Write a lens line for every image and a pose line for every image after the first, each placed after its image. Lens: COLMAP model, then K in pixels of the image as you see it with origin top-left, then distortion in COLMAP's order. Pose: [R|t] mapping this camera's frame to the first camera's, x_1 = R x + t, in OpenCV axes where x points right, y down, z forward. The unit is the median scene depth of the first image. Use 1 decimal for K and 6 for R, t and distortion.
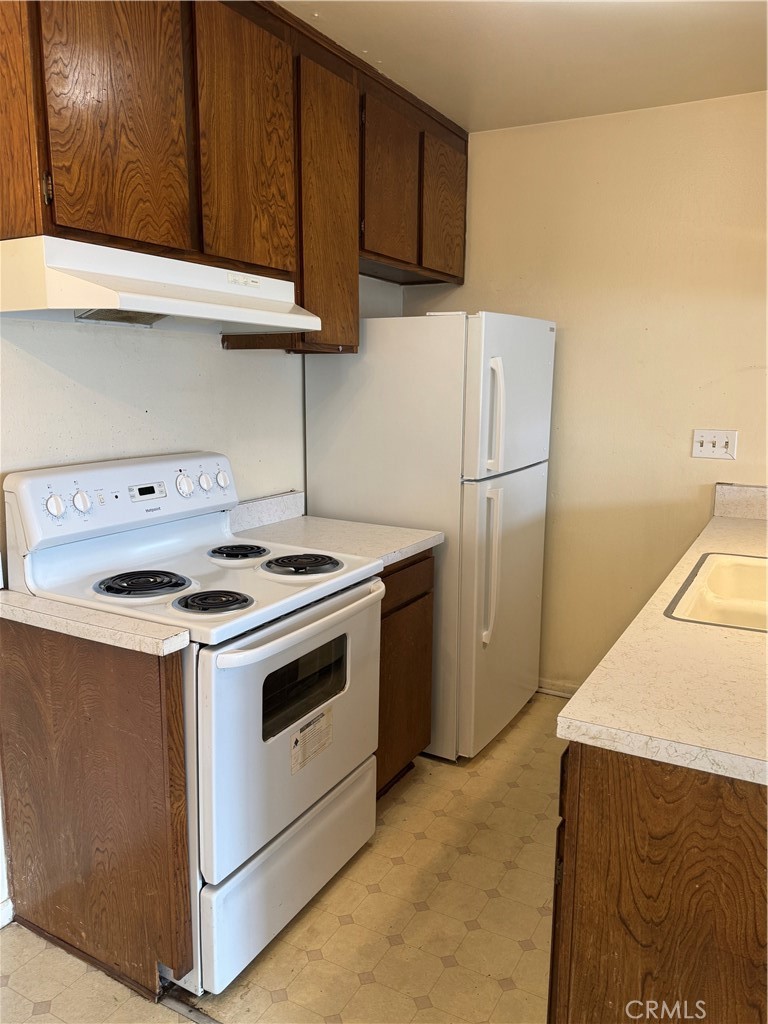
lens RADIAL K [[765.2, 0, 384.0], [0, 765.2, 512.0], [0, 0, 1]] dist [0.005086, -0.007740]
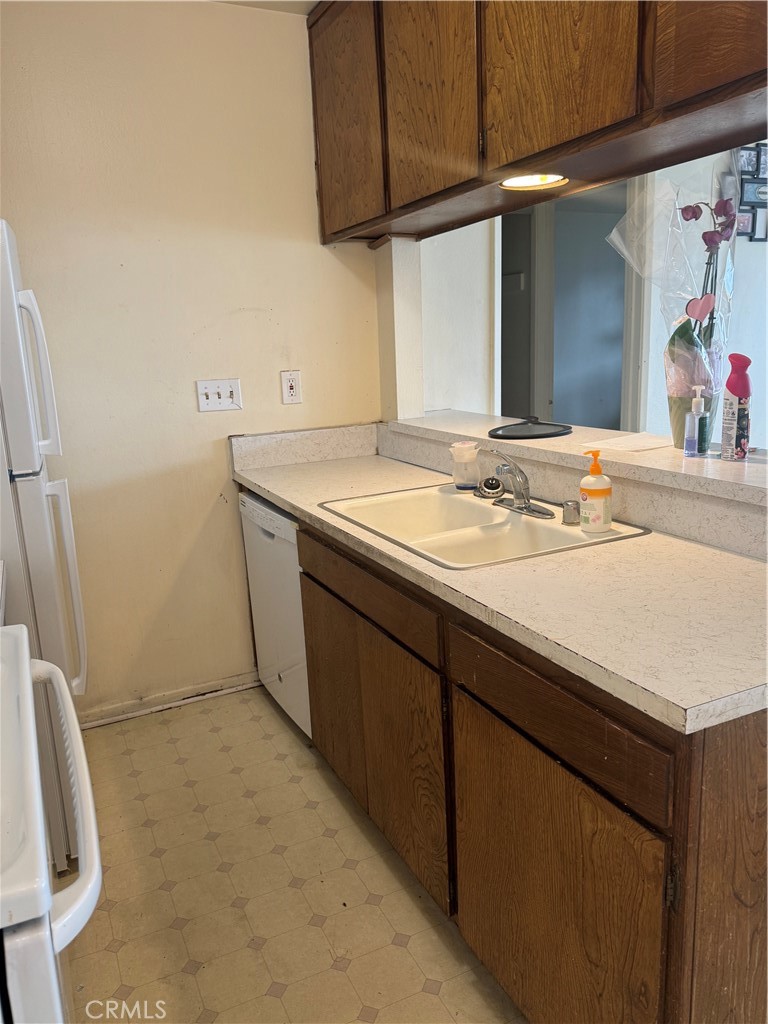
lens RADIAL K [[765.2, 0, 384.0], [0, 765.2, 512.0], [0, 0, 1]] dist [0.005086, -0.007740]
pose [[0.592527, -0.216349, 0.775954, -0.258947], [0.185358, 0.974030, 0.130034, -0.044735], [-0.783935, 0.066780, 0.617241, 0.368125]]
